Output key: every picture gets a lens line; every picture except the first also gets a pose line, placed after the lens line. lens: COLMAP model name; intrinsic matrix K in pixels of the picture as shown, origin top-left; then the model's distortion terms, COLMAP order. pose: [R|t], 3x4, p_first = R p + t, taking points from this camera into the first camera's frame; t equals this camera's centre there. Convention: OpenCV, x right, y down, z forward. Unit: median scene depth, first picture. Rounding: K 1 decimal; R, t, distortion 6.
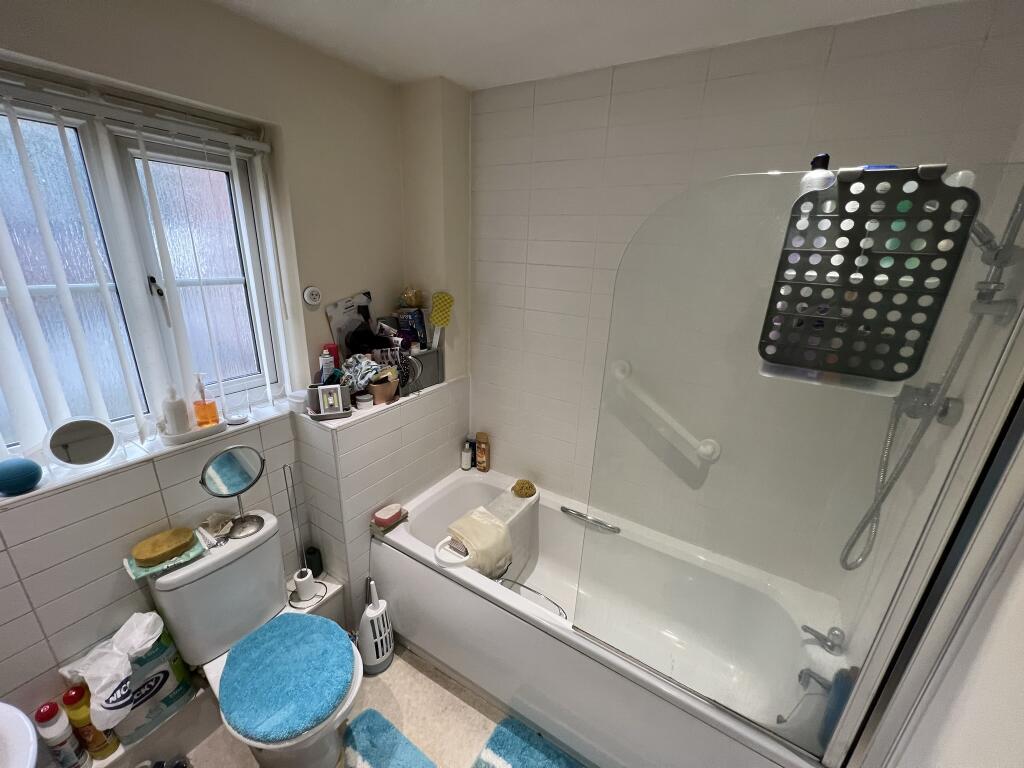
lens RADIAL K [[410.1, 0, 510.2], [0, 410.1, 385.3], [0, 0, 1]] dist [-0.000696, 0.000338]
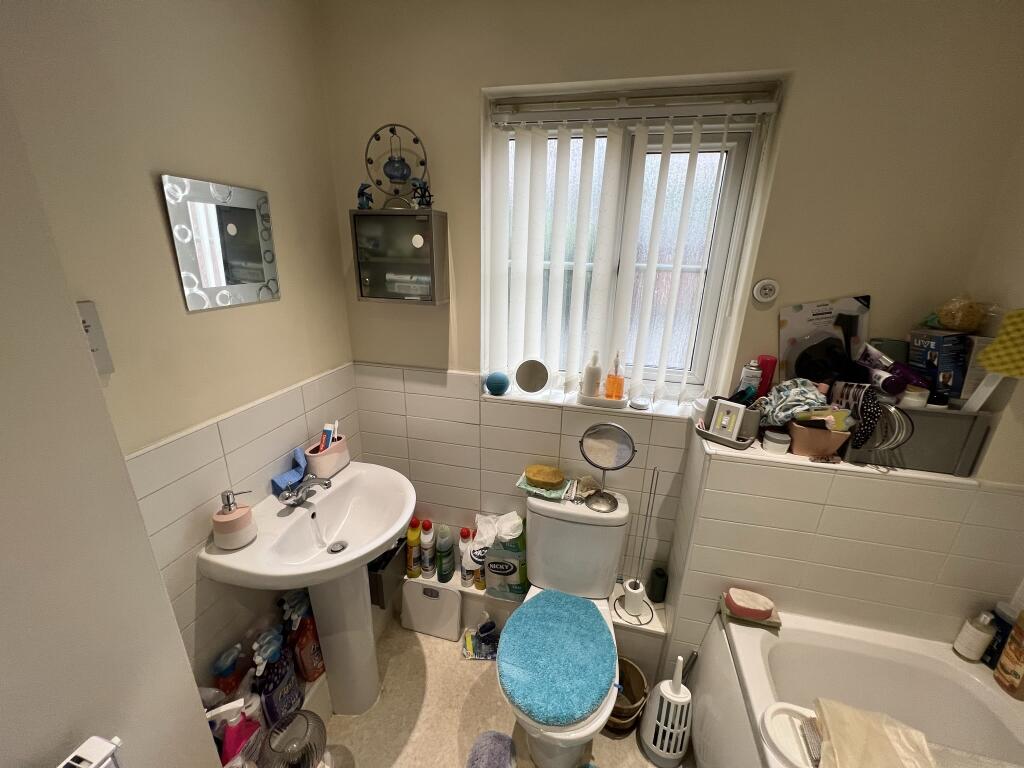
lens RADIAL K [[410.1, 0, 510.2], [0, 410.1, 385.3], [0, 0, 1]] dist [-0.000696, 0.000338]
pose [[0.312029, 0.270909, -0.910630, 0.123720], [-0.313463, 0.934168, 0.170503, -0.028802], [0.896872, 0.232246, 0.376408, 0.297342]]
